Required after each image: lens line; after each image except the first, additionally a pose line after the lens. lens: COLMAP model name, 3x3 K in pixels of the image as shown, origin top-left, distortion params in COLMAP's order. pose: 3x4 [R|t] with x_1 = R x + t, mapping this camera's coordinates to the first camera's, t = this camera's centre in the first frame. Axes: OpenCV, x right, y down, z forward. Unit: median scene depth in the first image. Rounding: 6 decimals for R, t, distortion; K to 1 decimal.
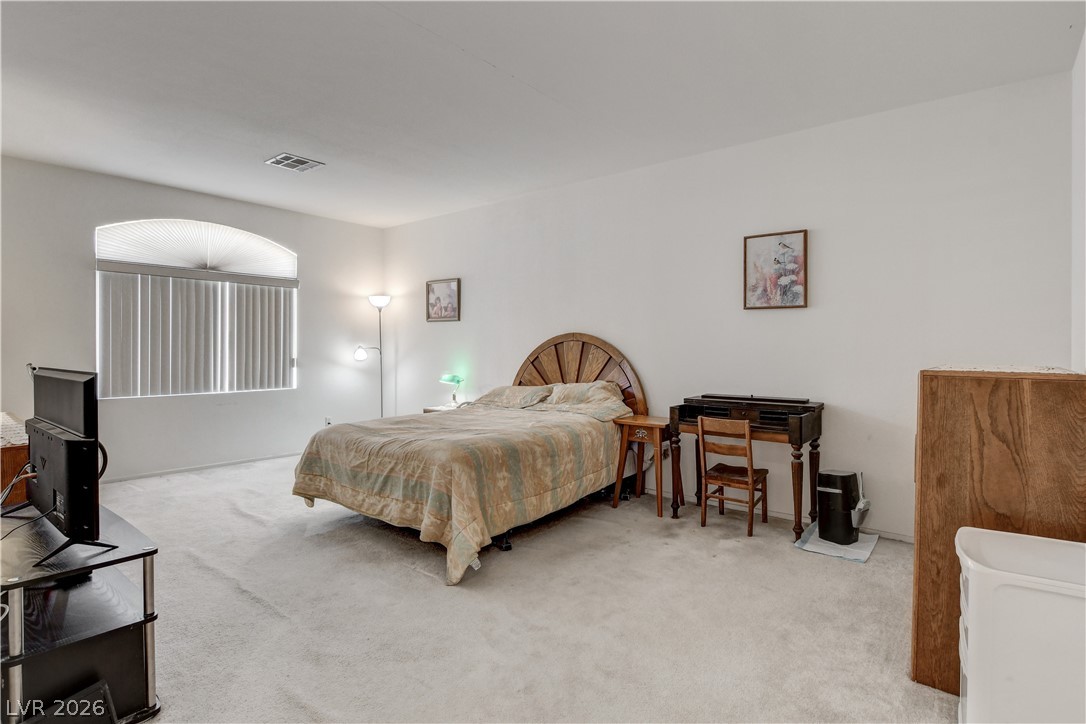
lens RADIAL K [[539.5, 0, 559.1], [0, 539.5, 346.8], [0, 0, 1]] dist [-0.025931, 0.000964]
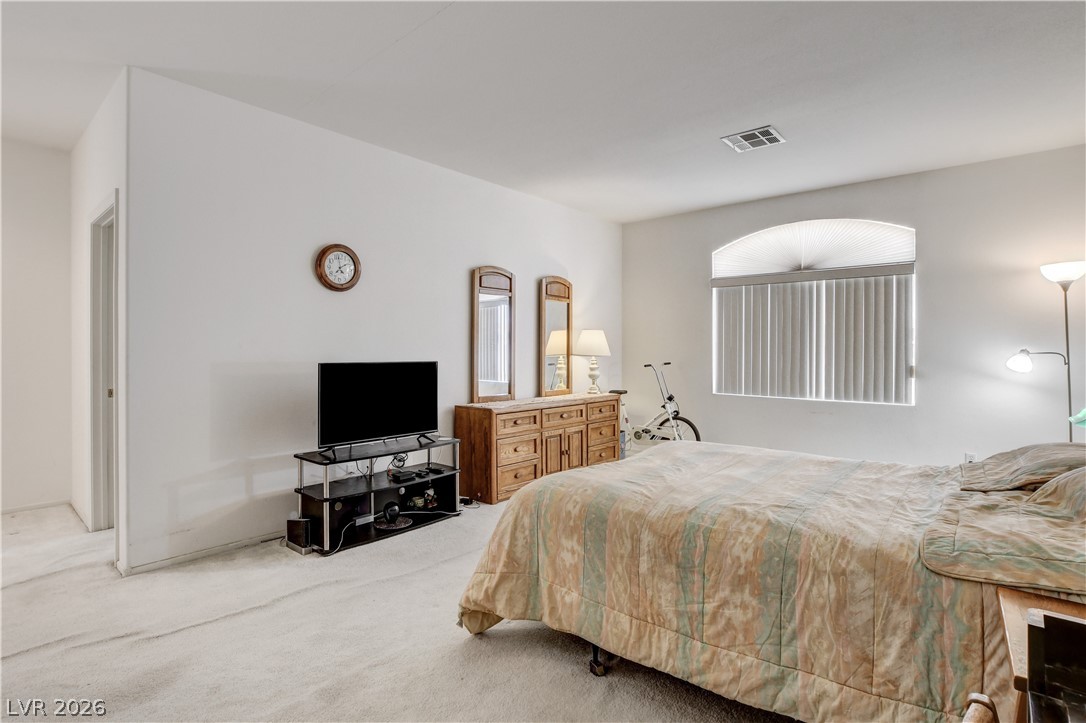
lens RADIAL K [[539.5, 0, 563.8], [0, 539.5, 351.1], [0, 0, 1]] dist [-0.025931, 0.000964]
pose [[-0.032505, 0.000202, -0.999472, 0.322879], [-0.003239, 0.999995, 0.000307, 0.002132], [0.999466, 0.003247, -0.032504, 0.600716]]
